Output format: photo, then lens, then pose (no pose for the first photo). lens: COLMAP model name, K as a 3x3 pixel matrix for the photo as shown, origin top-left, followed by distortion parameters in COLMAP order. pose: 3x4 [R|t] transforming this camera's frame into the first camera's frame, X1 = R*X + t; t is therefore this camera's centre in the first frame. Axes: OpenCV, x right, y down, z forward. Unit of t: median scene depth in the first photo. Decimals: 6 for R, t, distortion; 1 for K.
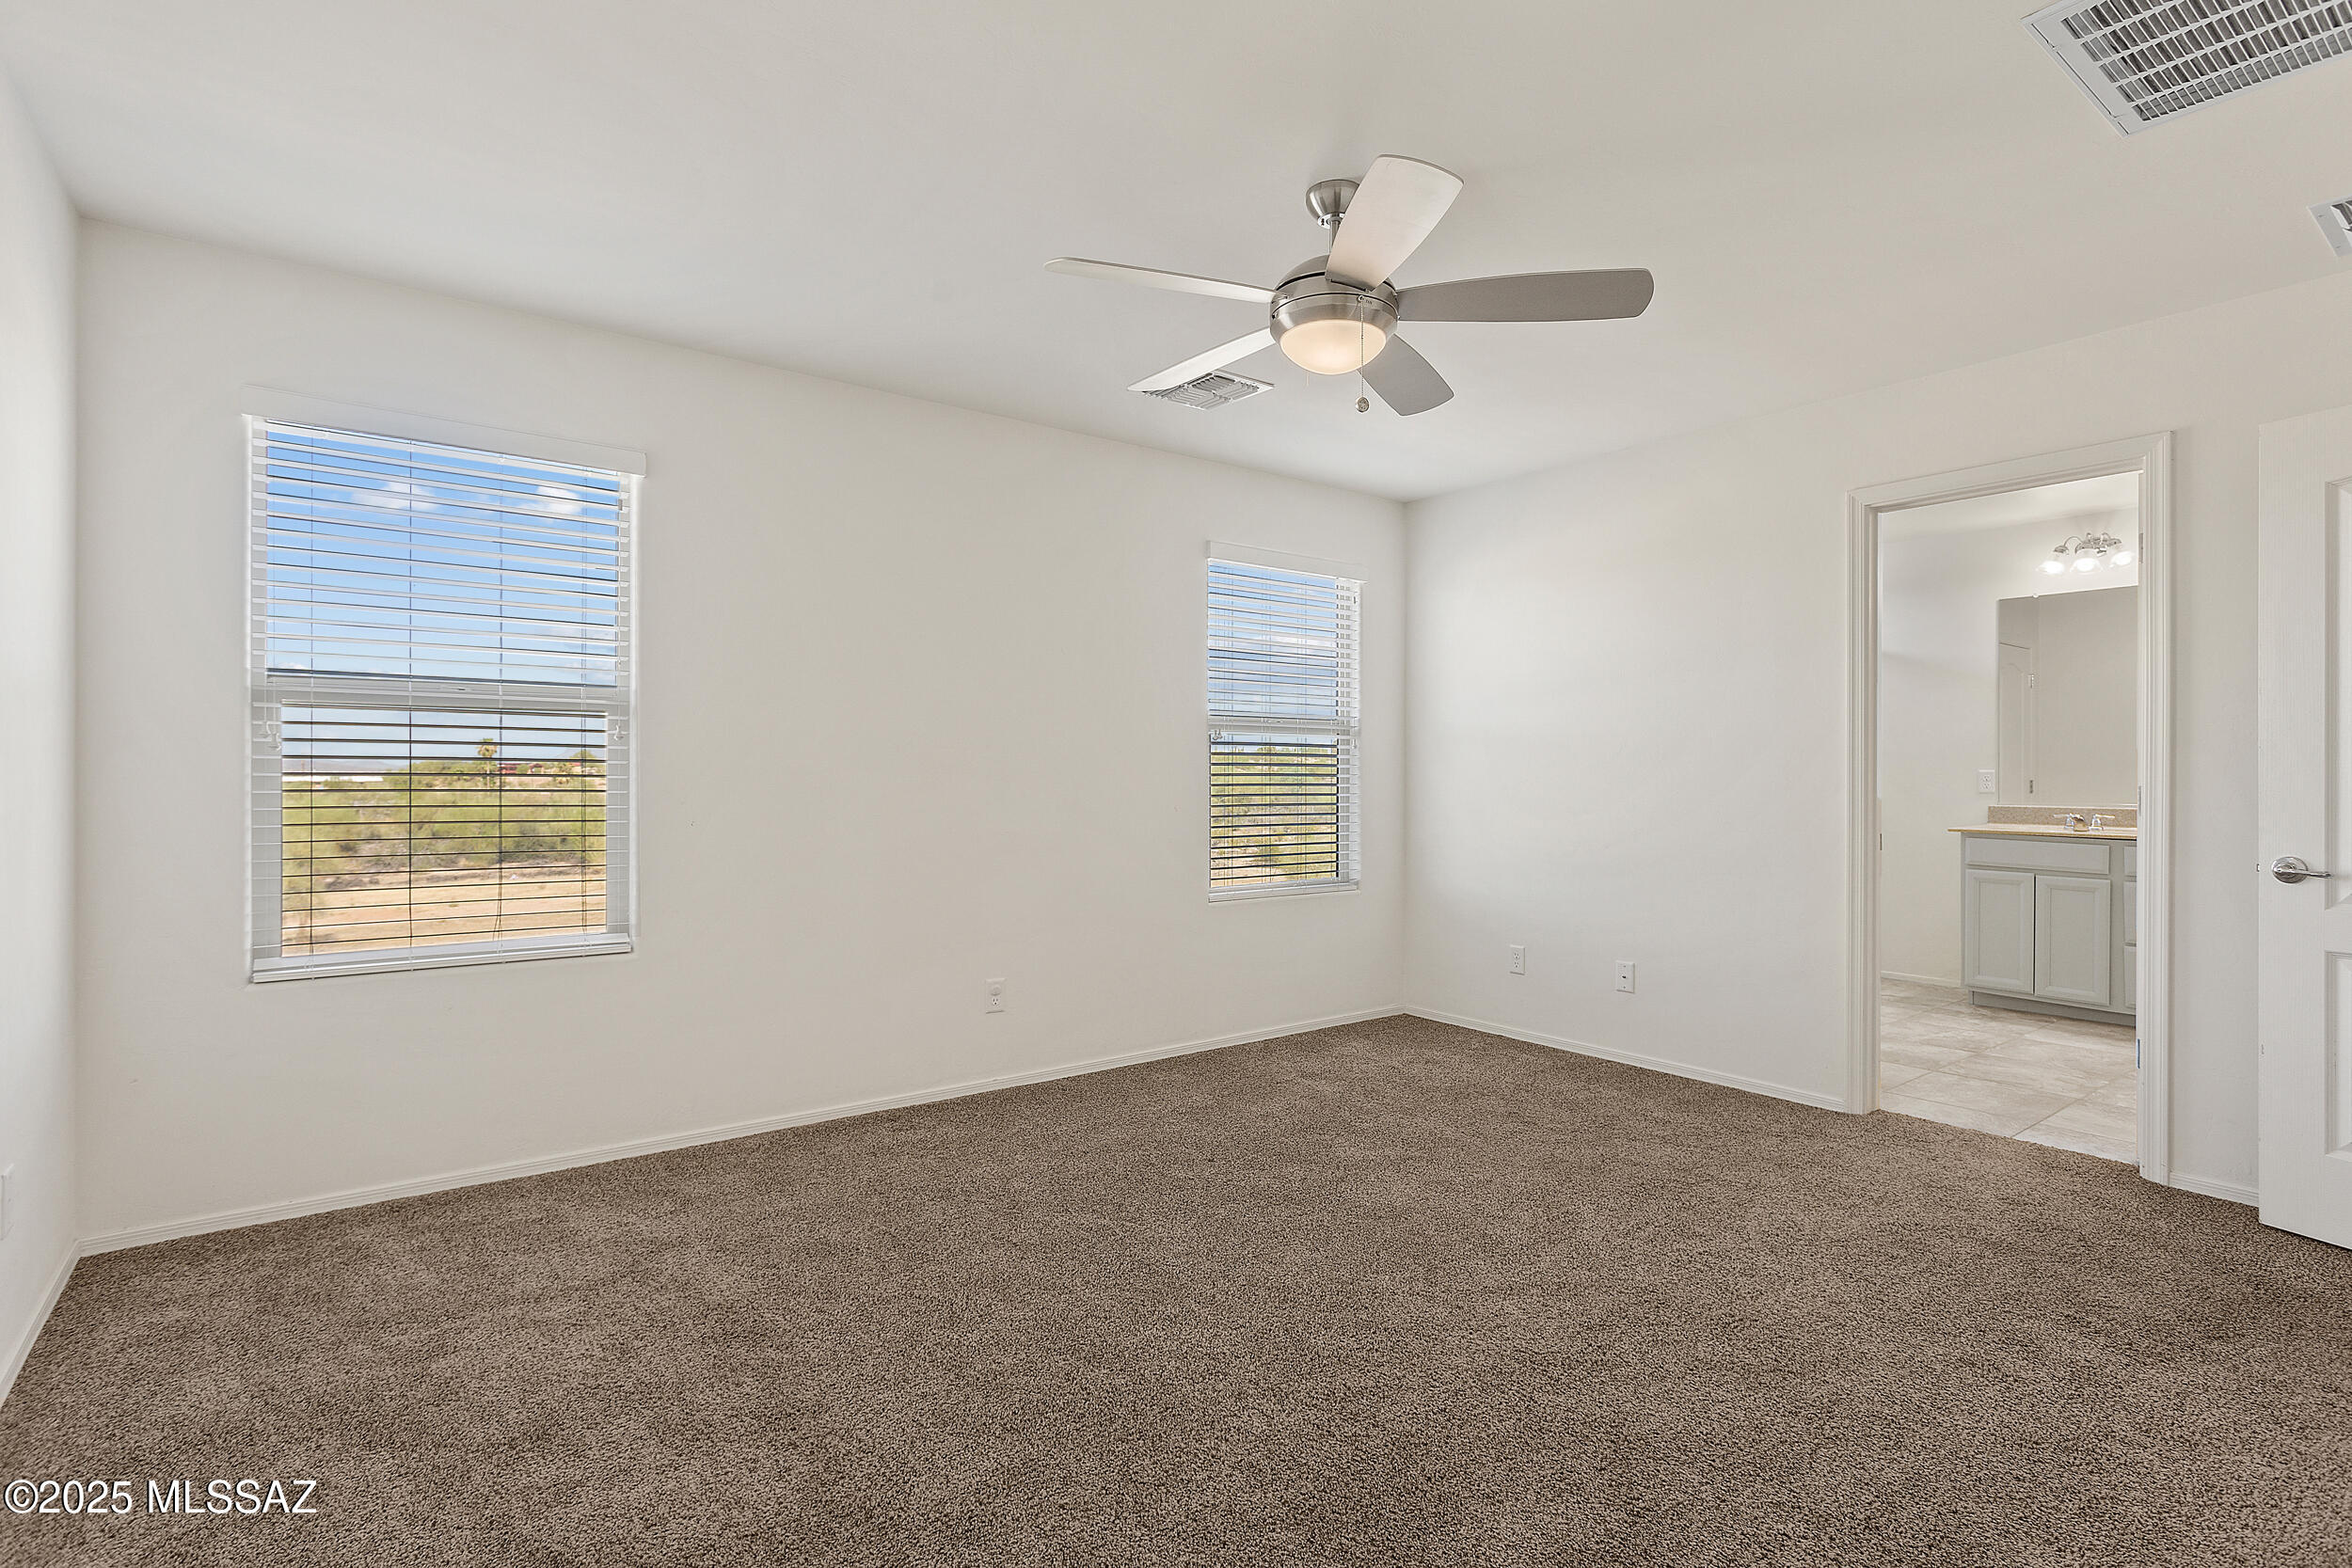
lens RADIAL K [[1142.3, 0, 1179.2], [0, 1142.3, 783.9], [0, 0, 1]] dist [0.002987, 0.000033]
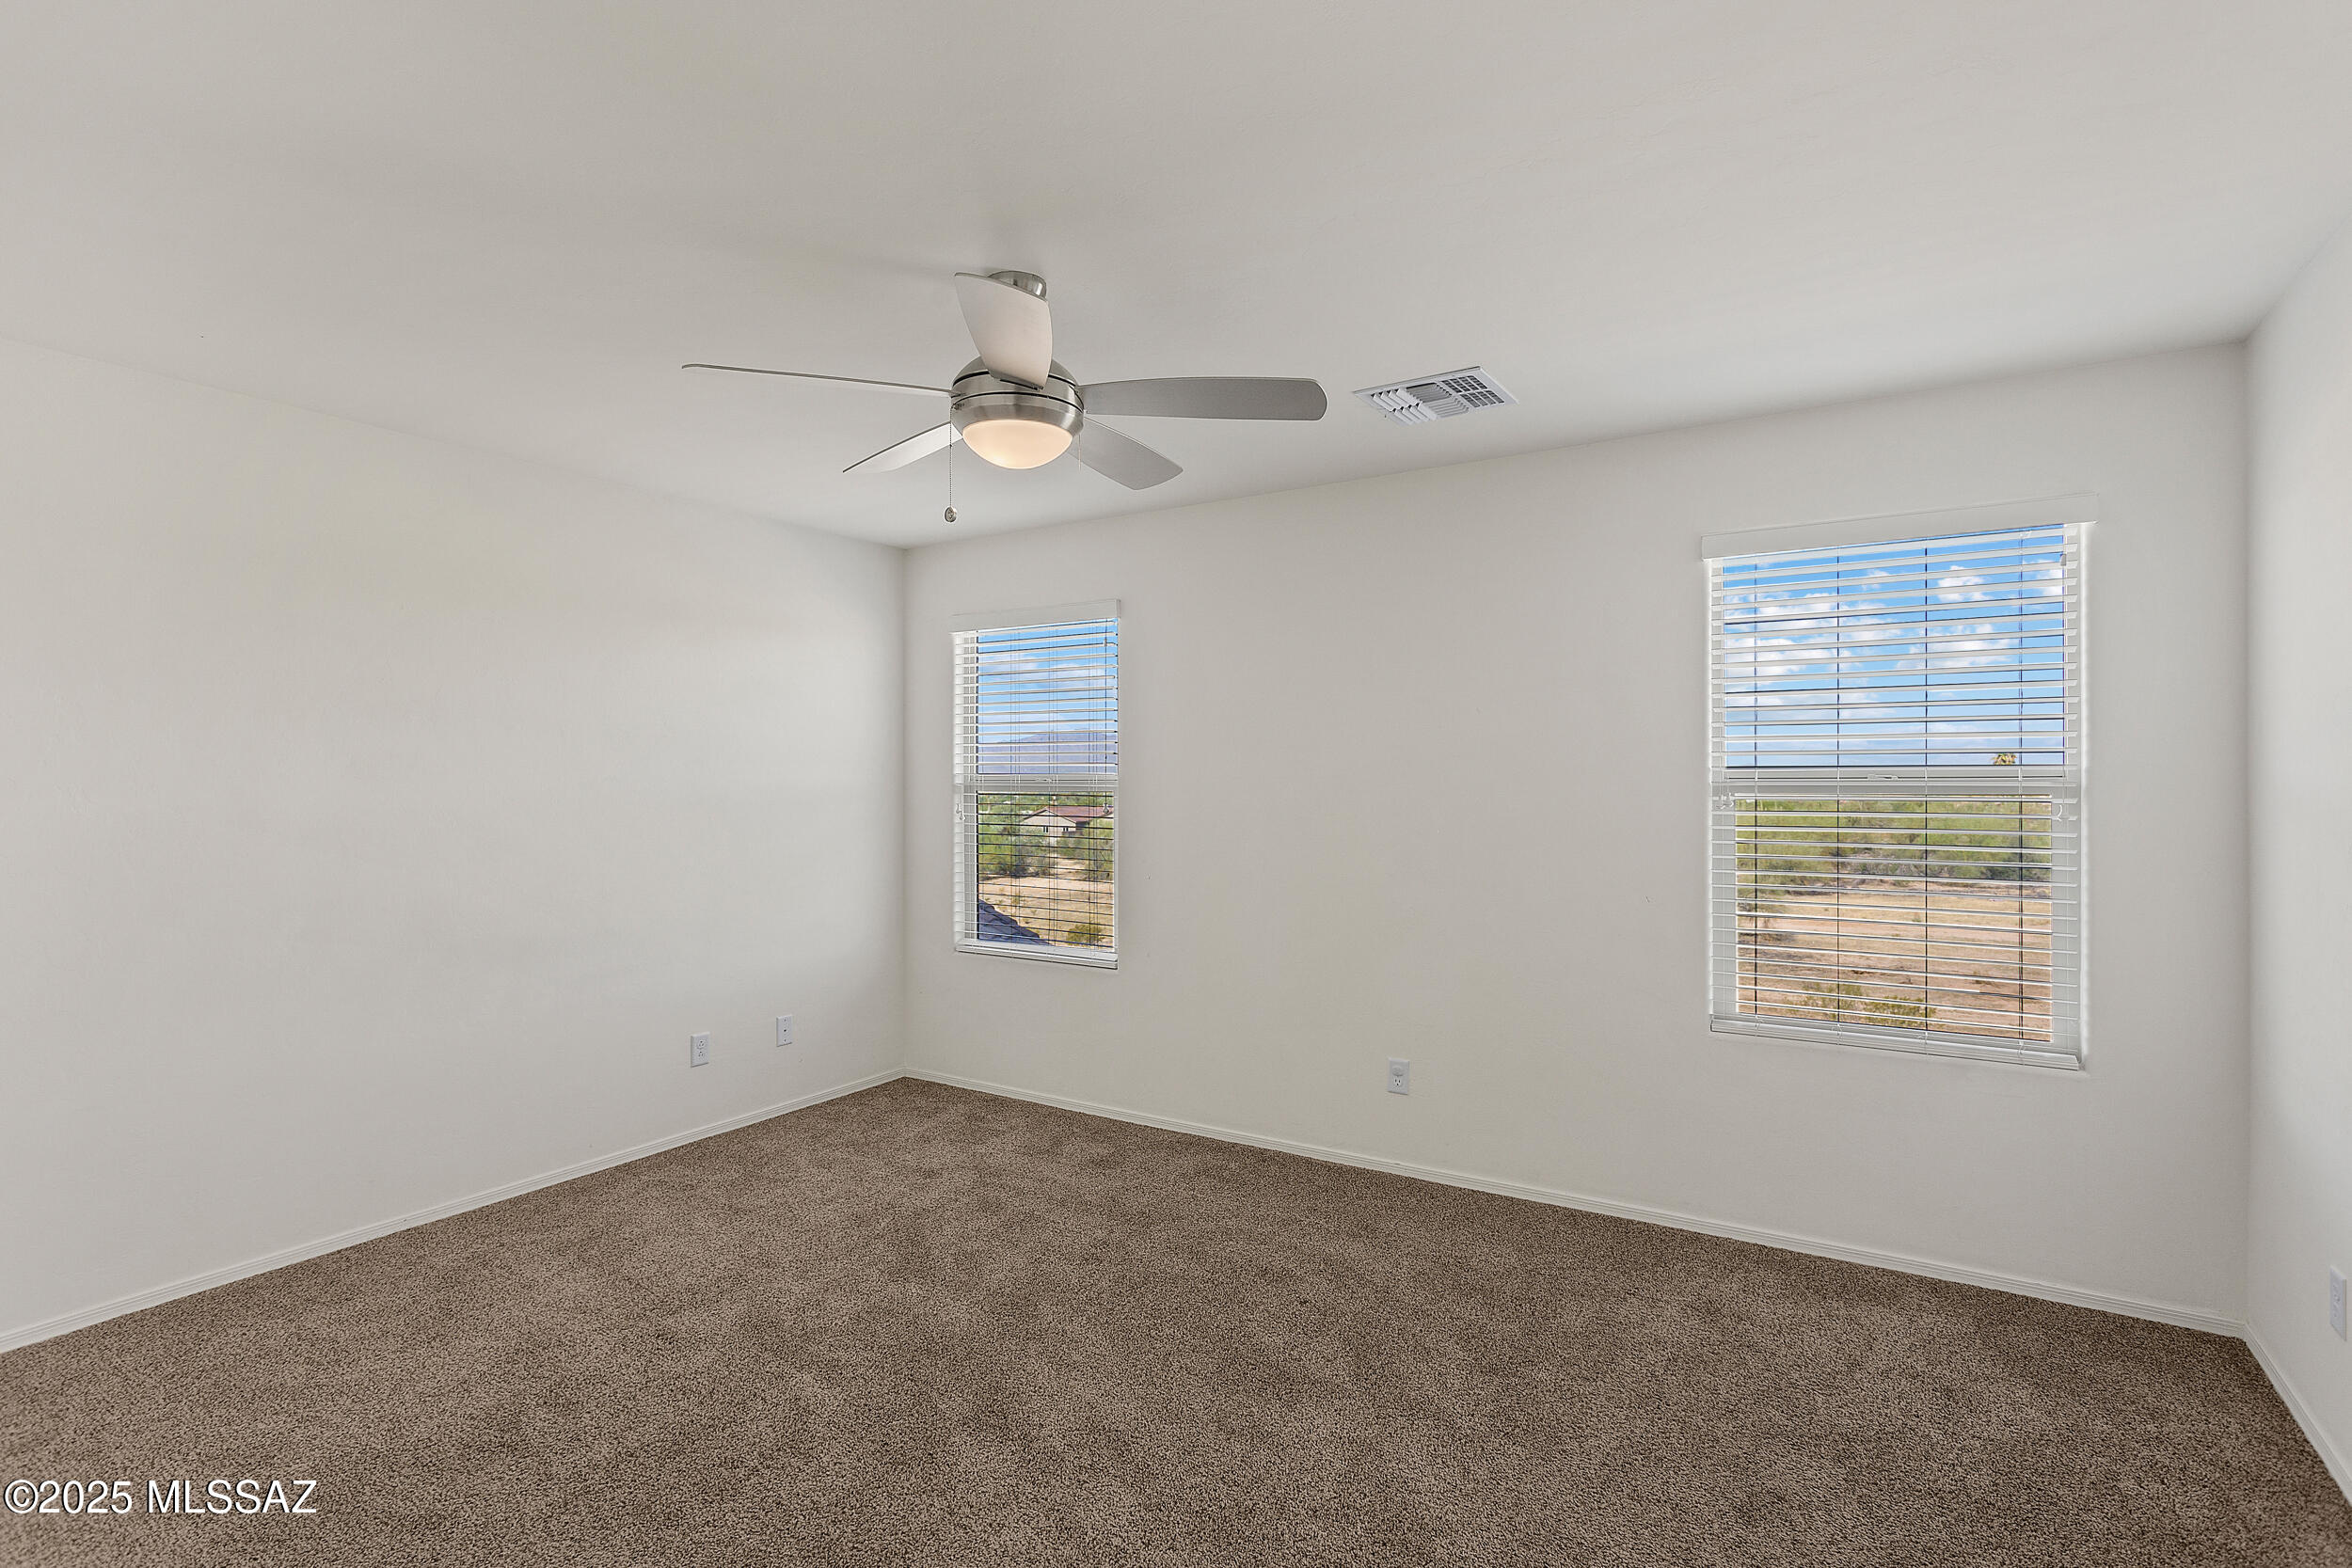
lens RADIAL K [[1142.3, 0, 1179.2], [0, 1142.3, 783.9], [0, 0, 1]] dist [0.002987, 0.000033]
pose [[0.339243, -0.004492, -0.940688, 0.987320], [-0.003813, 0.999974, -0.006150, -0.078759], [0.940691, 0.005673, 0.339217, 0.716038]]
